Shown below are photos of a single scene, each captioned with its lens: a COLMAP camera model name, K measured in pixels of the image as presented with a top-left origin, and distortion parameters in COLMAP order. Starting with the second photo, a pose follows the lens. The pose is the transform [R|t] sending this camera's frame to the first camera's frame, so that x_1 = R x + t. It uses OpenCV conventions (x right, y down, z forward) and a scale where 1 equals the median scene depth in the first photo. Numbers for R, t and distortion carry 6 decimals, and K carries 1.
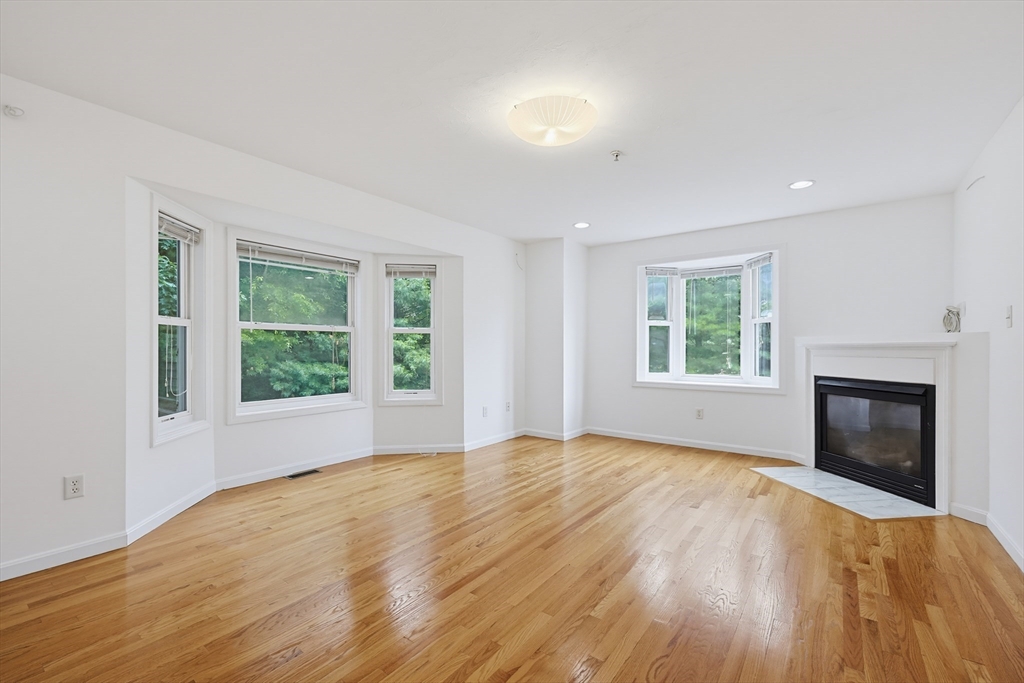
lens RADIAL K [[437.7, 0, 505.8], [0, 437.7, 345.6], [0, 0, 1]] dist [-0.006288, 0.000867]
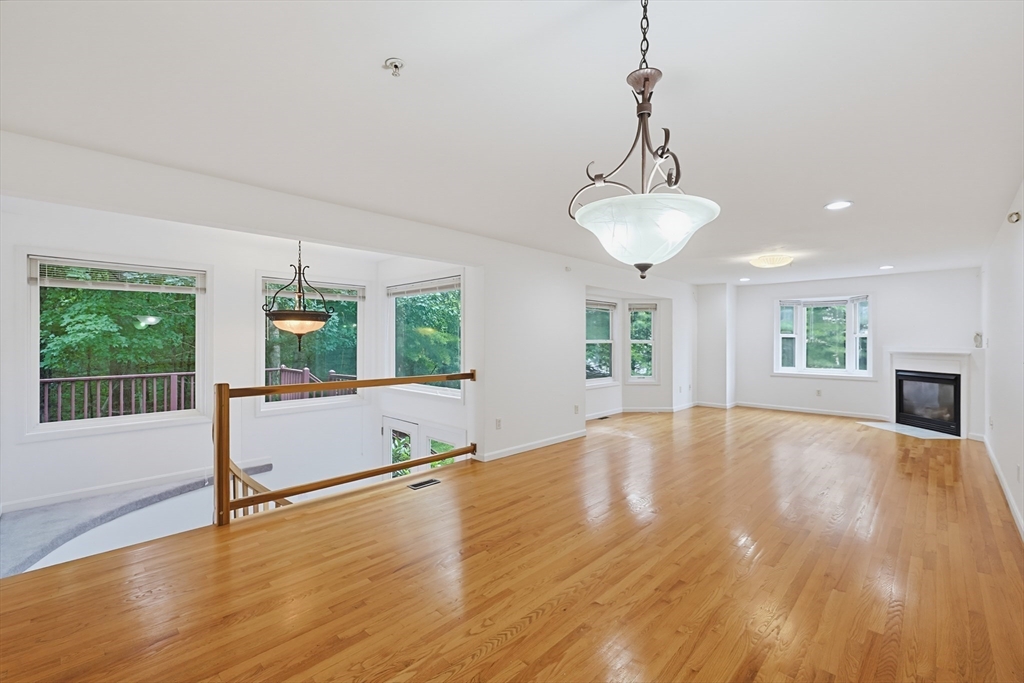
lens RADIAL K [[437.7, 0, 511.0], [0, 437.7, 338.4], [0, 0, 1]] dist [-0.006288, 0.000867]
pose [[0.992152, -0.000218, -0.125037, -0.529342], [0.000065, 0.999999, -0.001232, -0.047205], [0.125037, 0.001214, 0.992151, -0.814297]]
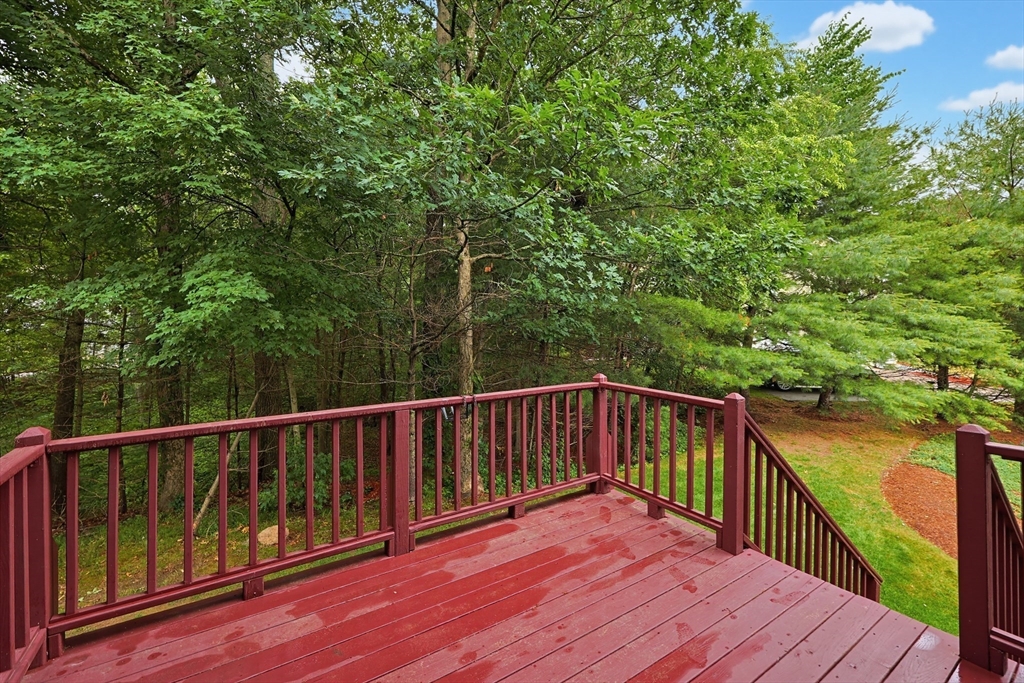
lens RADIAL K [[437.7, 0, 502.9], [0, 437.7, 323.8], [0, 0, 1]] dist [-0.006288, 0.000867]
pose [[0.938685, 0.002565, -0.344765, -1.690591], [0.000246, 0.999967, 0.008108, -0.033645], [0.344775, -0.007695, 0.938654, 0.162138]]
